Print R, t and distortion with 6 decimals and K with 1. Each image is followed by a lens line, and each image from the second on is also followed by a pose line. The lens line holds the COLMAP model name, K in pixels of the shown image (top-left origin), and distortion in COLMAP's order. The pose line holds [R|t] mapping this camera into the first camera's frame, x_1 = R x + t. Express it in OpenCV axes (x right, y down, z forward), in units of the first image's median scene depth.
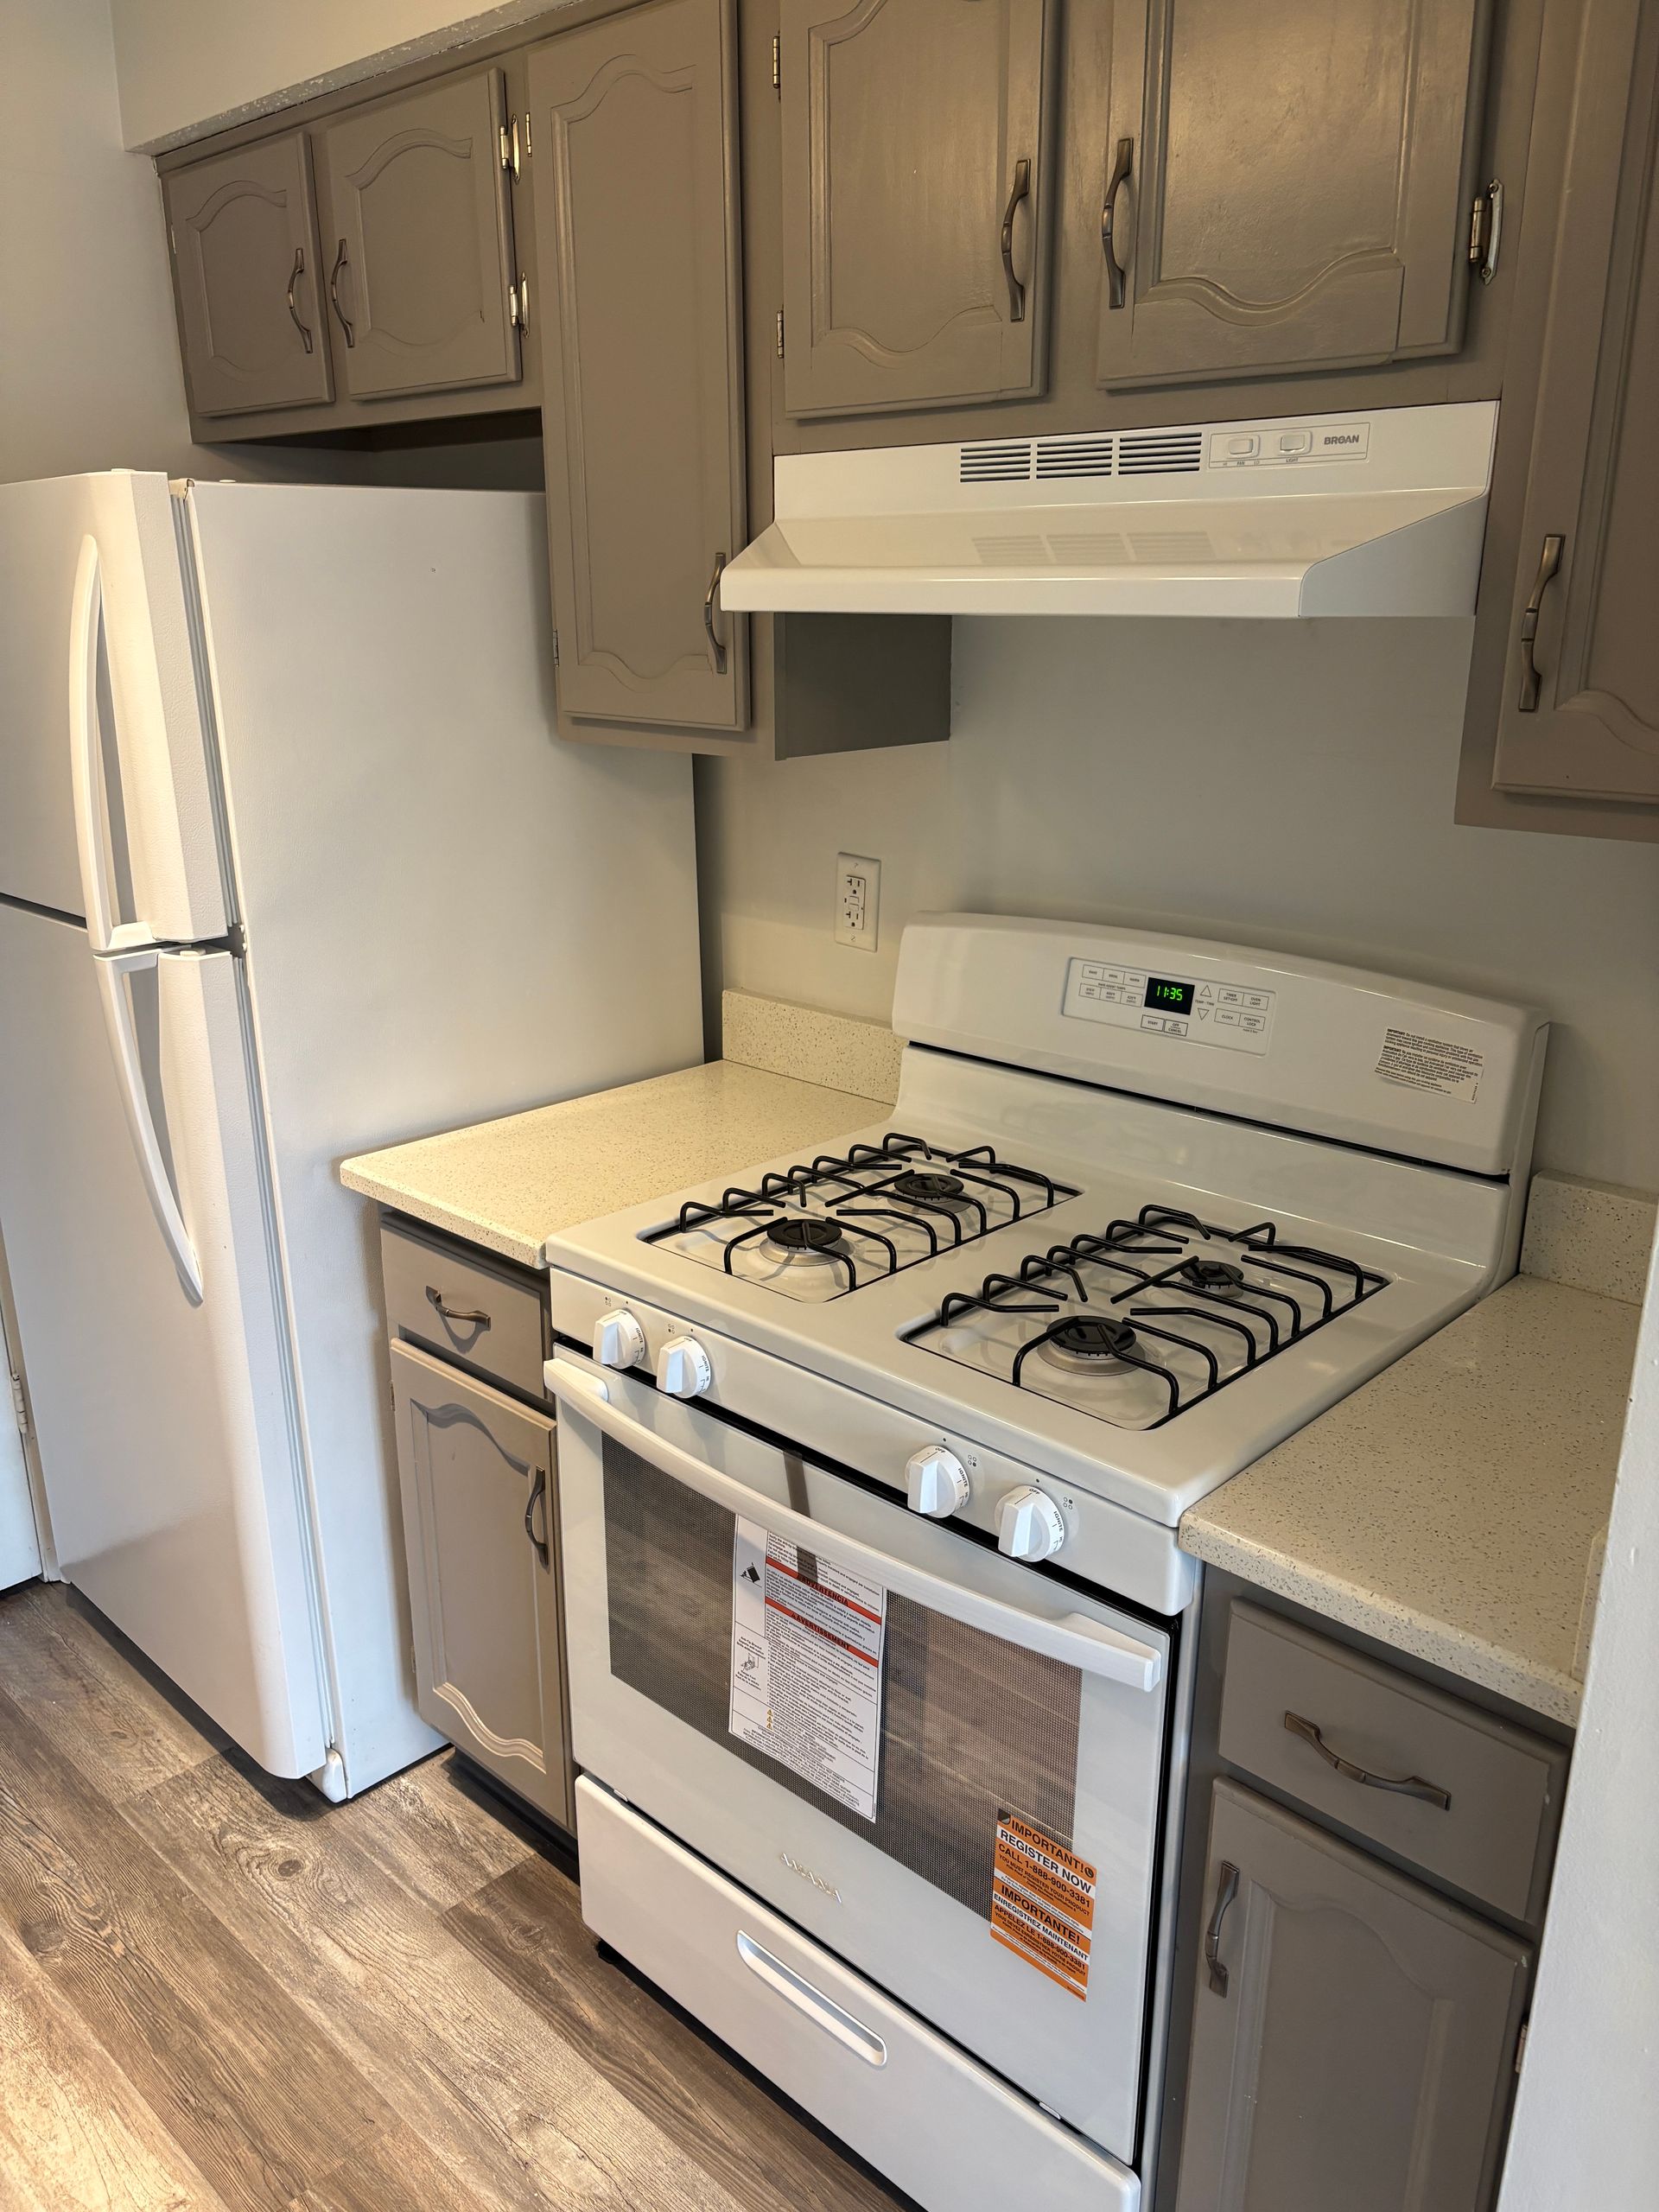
lens RADIAL K [[1668.5, 0, 829.5], [0, 1668.5, 1106.0], [0, 0, 1]] dist [0.070165, -0.083676]
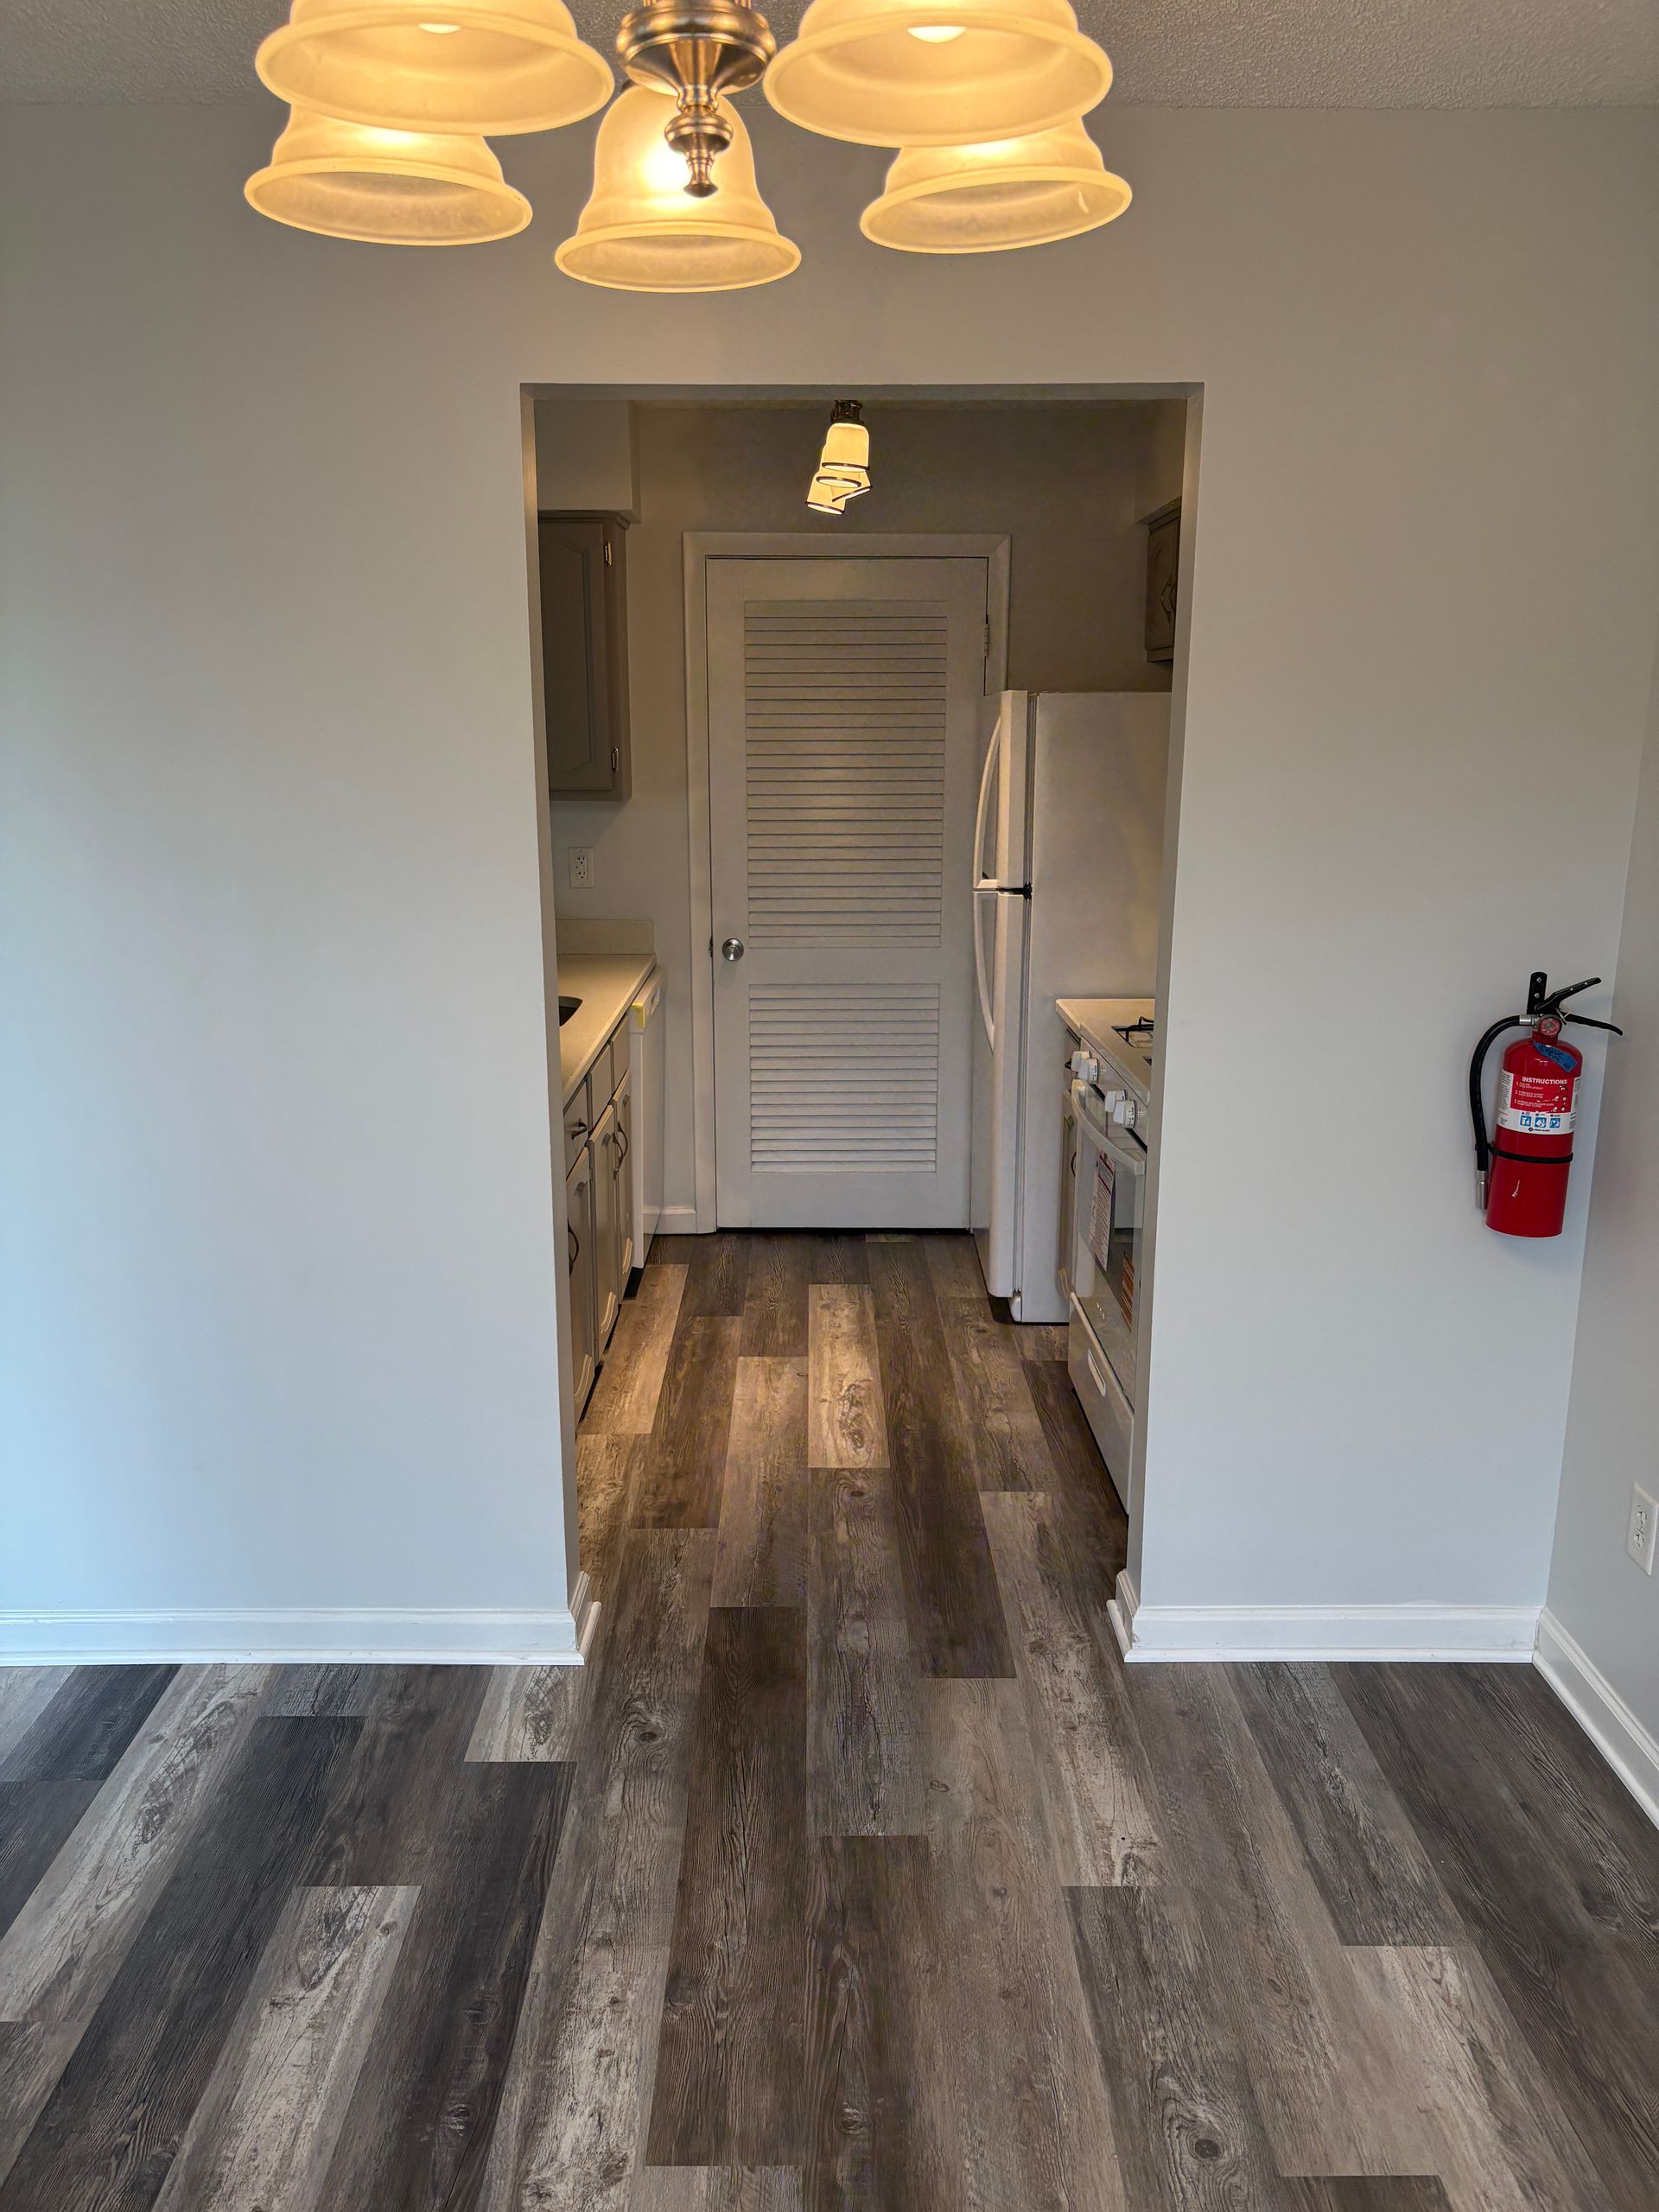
lens RADIAL K [[1668.5, 0, 829.5], [0, 1668.5, 1106.0], [0, 0, 1]] dist [0.070165, -0.083676]
pose [[0.703040, 0.172960, -0.689797, 1.041891], [-0.220873, 0.975110, 0.019386, 0.195425], [0.675981, 0.138728, 0.723744, -0.755101]]
